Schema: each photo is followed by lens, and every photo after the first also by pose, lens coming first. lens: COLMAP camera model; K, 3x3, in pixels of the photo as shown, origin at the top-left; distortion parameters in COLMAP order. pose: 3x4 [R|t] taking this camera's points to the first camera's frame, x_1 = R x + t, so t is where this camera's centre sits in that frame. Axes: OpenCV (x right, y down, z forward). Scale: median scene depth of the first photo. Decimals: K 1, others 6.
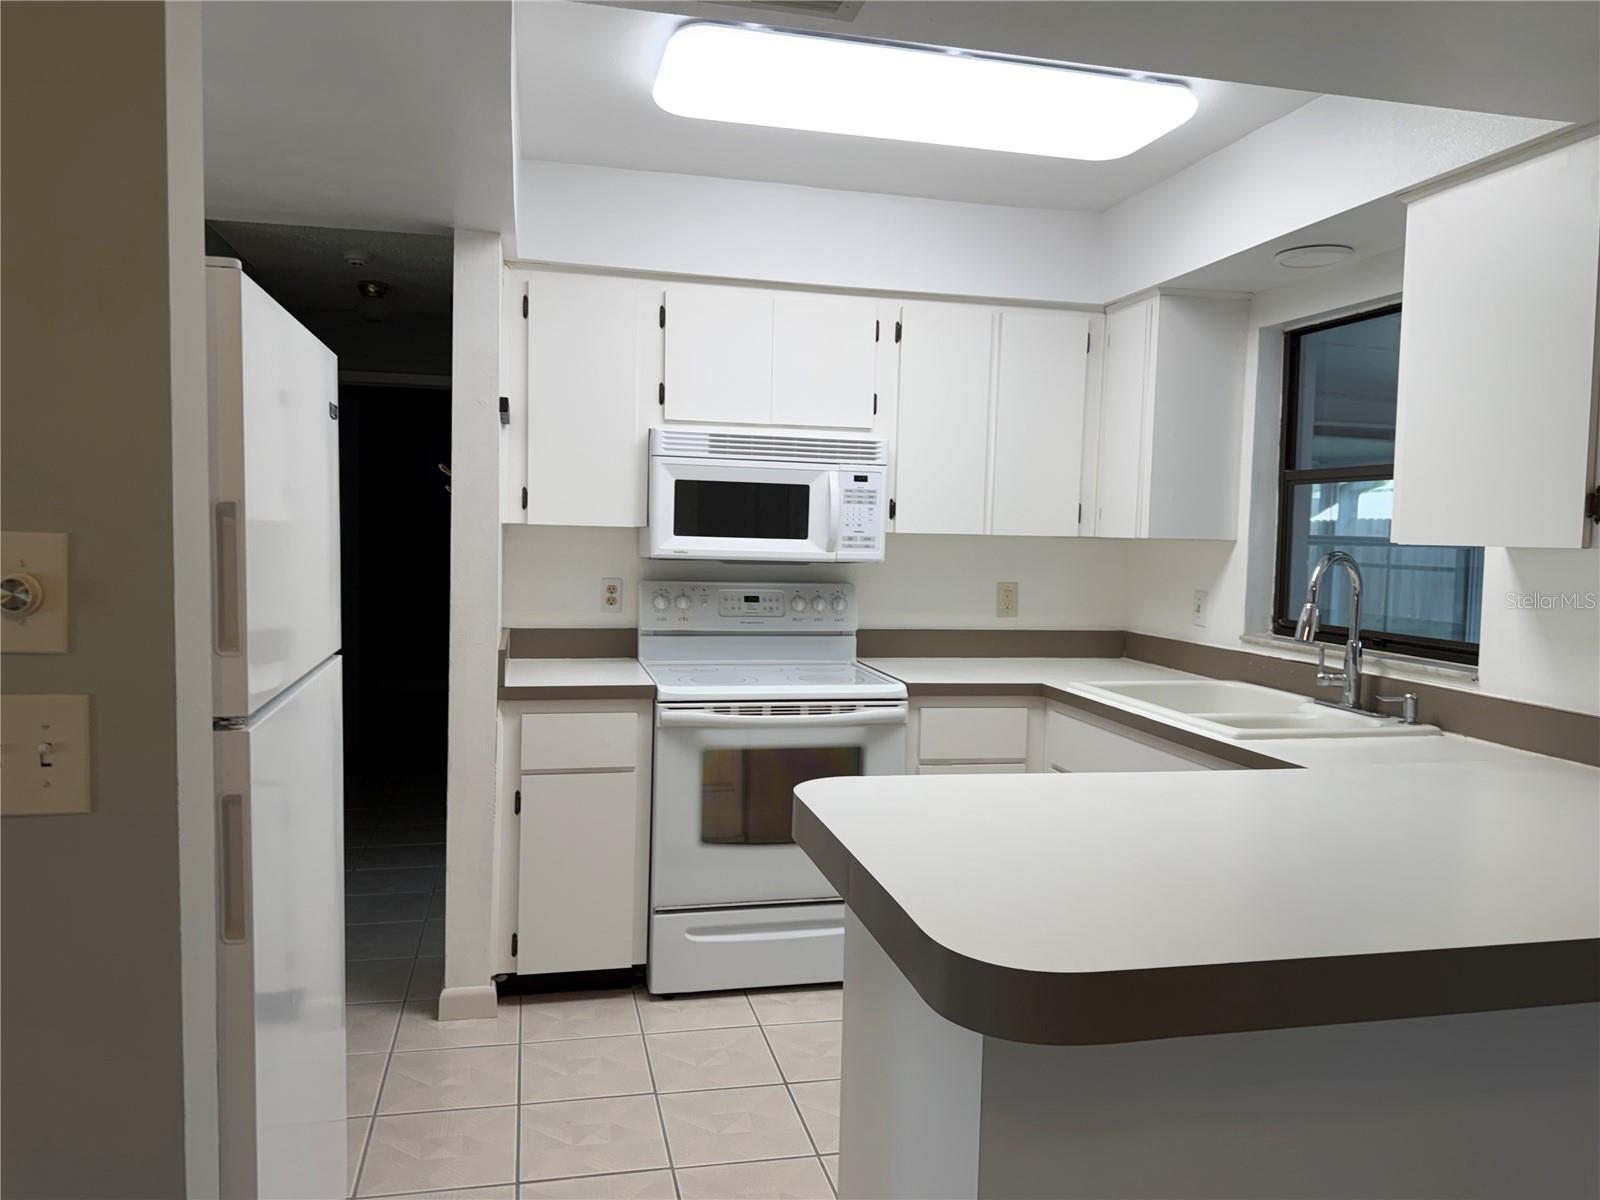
lens RADIAL K [[1126.0, 0, 797.3], [0, 1126.0, 610.7], [0, 0, 1]] dist [0.095156, -0.194982]
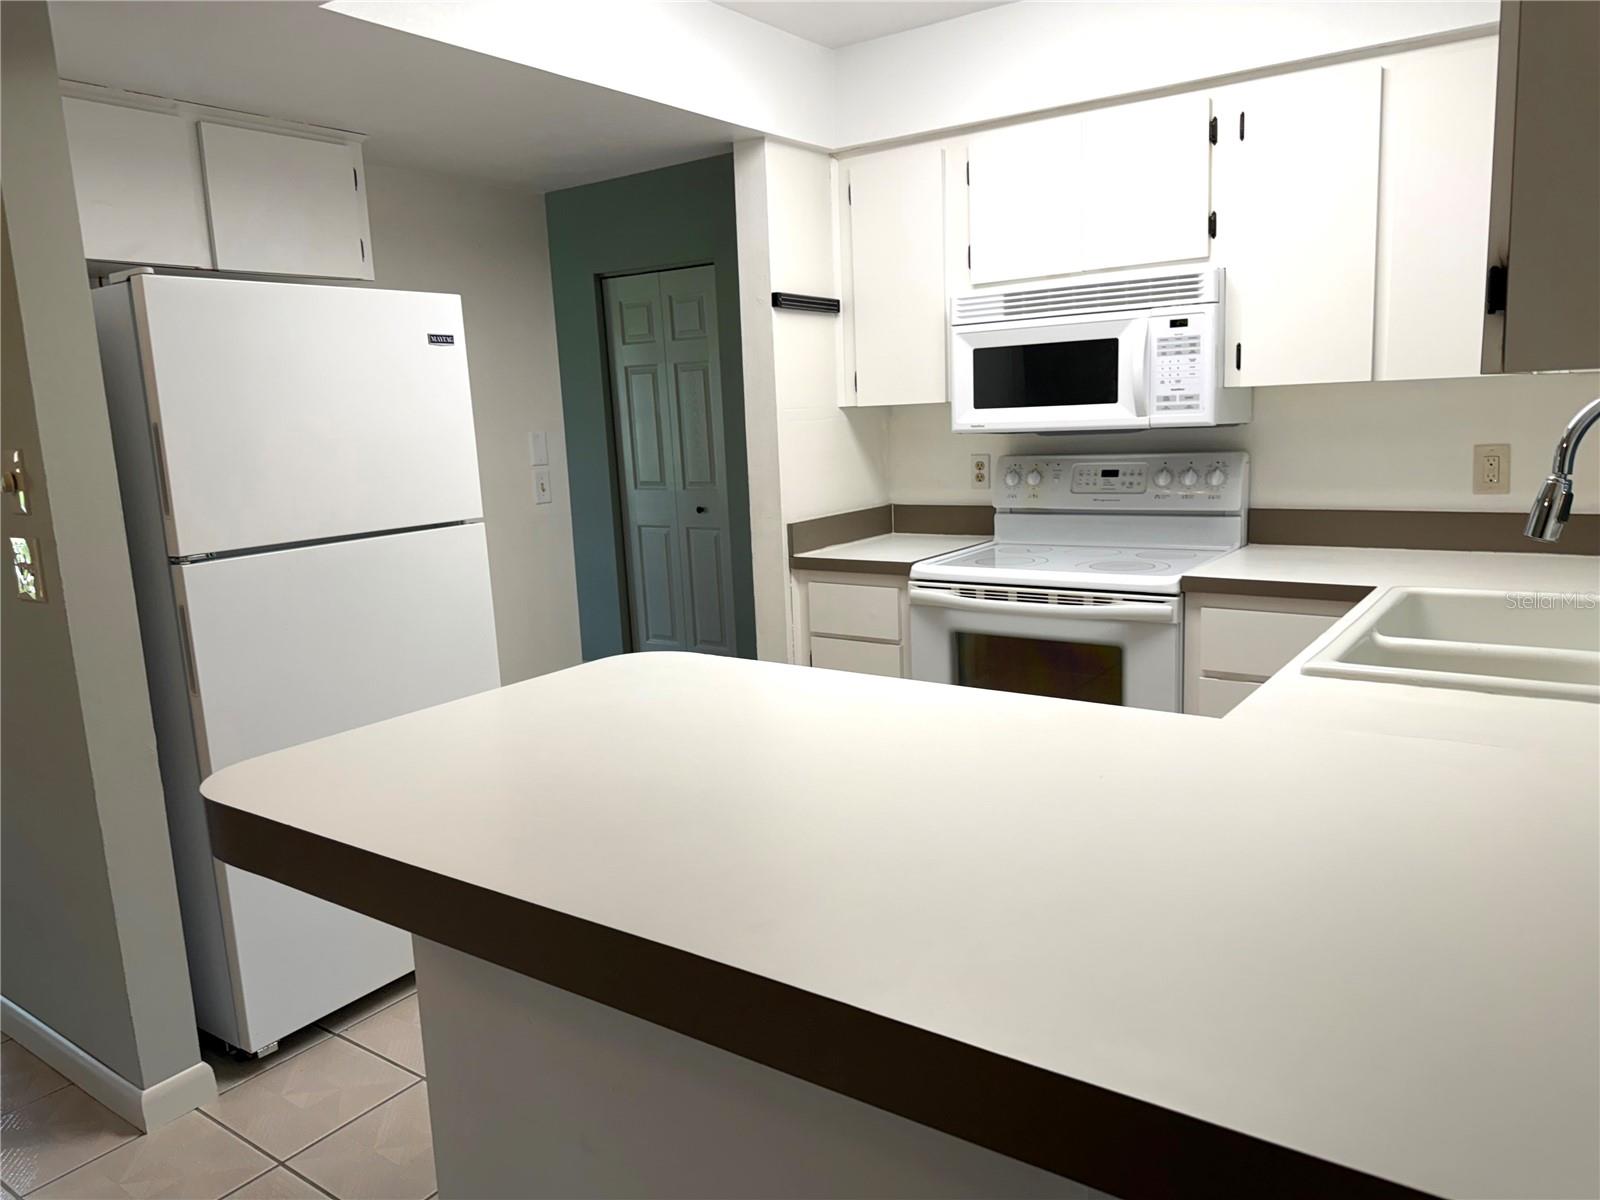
lens RADIAL K [[1126.0, 0, 797.3], [0, 1126.0, 610.7], [0, 0, 1]] dist [0.095156, -0.194982]
pose [[0.654882, 0.079427, -0.751546, 0.510342], [0.004734, 0.994011, 0.109177, -0.001572], [0.755716, -0.075055, 0.650584, 0.239892]]
